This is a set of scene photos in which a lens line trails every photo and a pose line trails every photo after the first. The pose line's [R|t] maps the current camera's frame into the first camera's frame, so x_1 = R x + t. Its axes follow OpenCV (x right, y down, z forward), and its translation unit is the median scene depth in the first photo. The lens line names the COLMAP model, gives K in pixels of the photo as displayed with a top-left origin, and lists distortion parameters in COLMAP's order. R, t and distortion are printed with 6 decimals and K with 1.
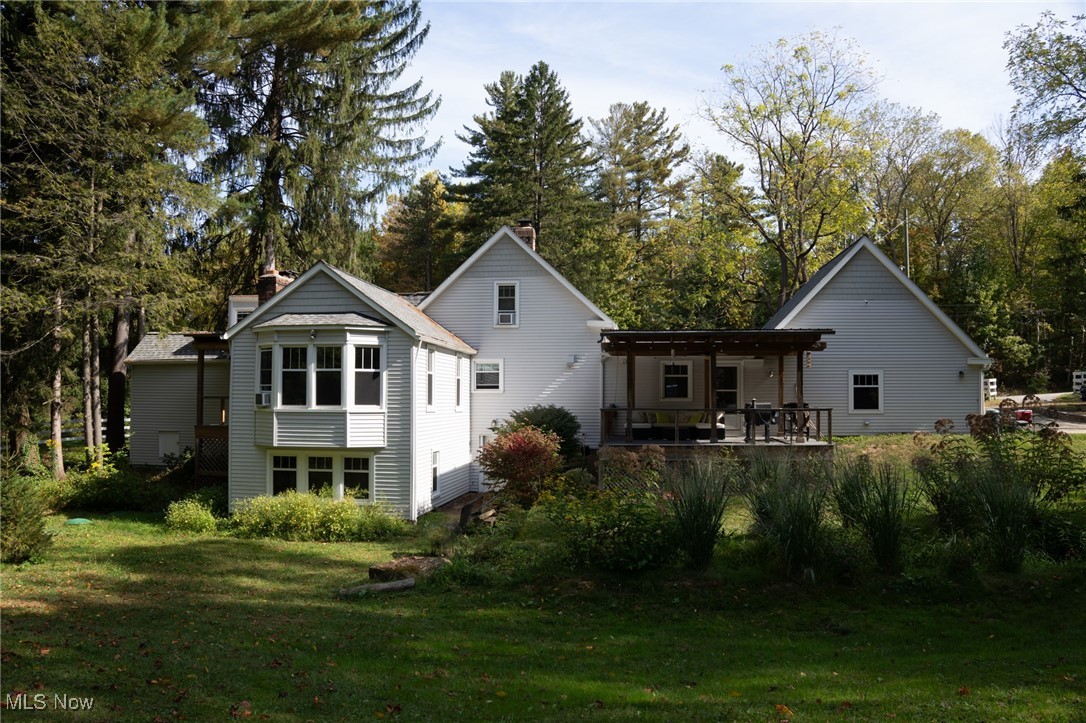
lens RADIAL K [[861.8, 0, 543.0], [0, 861.8, 361.5], [0, 0, 1]] dist [-0.193476, 0.090165]
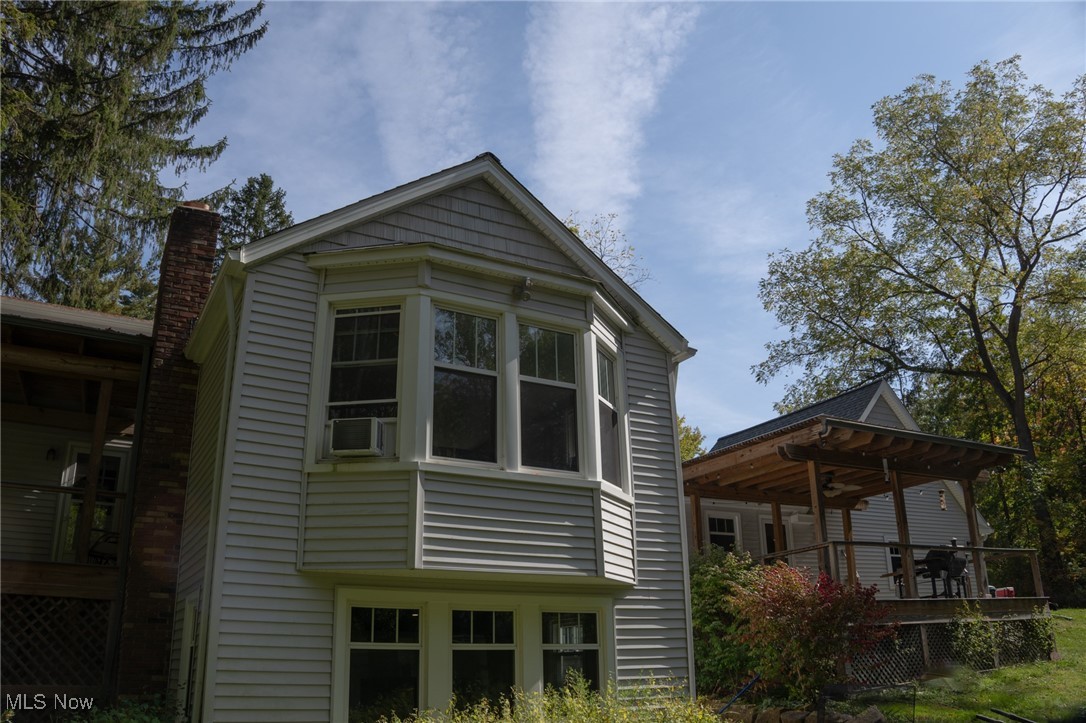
lens RADIAL K [[861.8, 0, 543.0], [0, 861.8, 361.5], [0, 0, 1]] dist [-0.193476, 0.090165]
pose [[0.804892, 0.187517, 0.563016, -0.468994], [-0.005485, 0.951072, -0.308920, 0.122054], [-0.593396, 0.245559, 0.766539, 0.664612]]
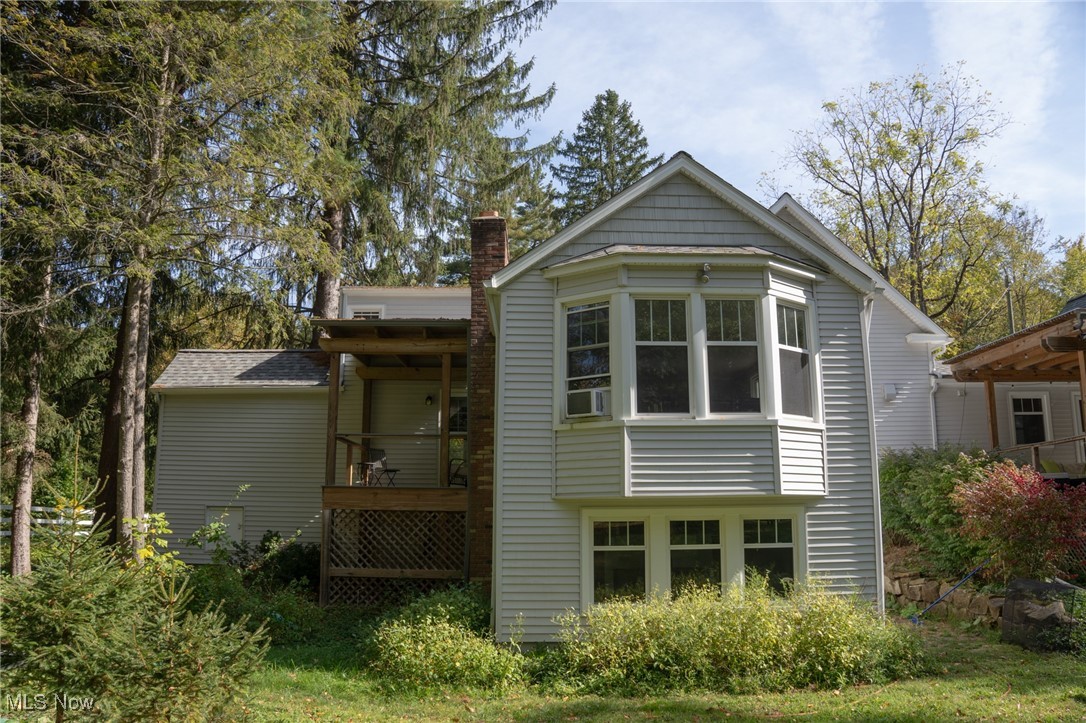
lens RADIAL K [[861.8, 0, 543.0], [0, 861.8, 361.5], [0, 0, 1]] dist [-0.193476, 0.090165]
pose [[0.990021, 0.022958, 0.139037, -0.420745], [-0.002363, 0.989206, -0.146515, 0.092532], [-0.140900, 0.144724, 0.979389, 0.499292]]
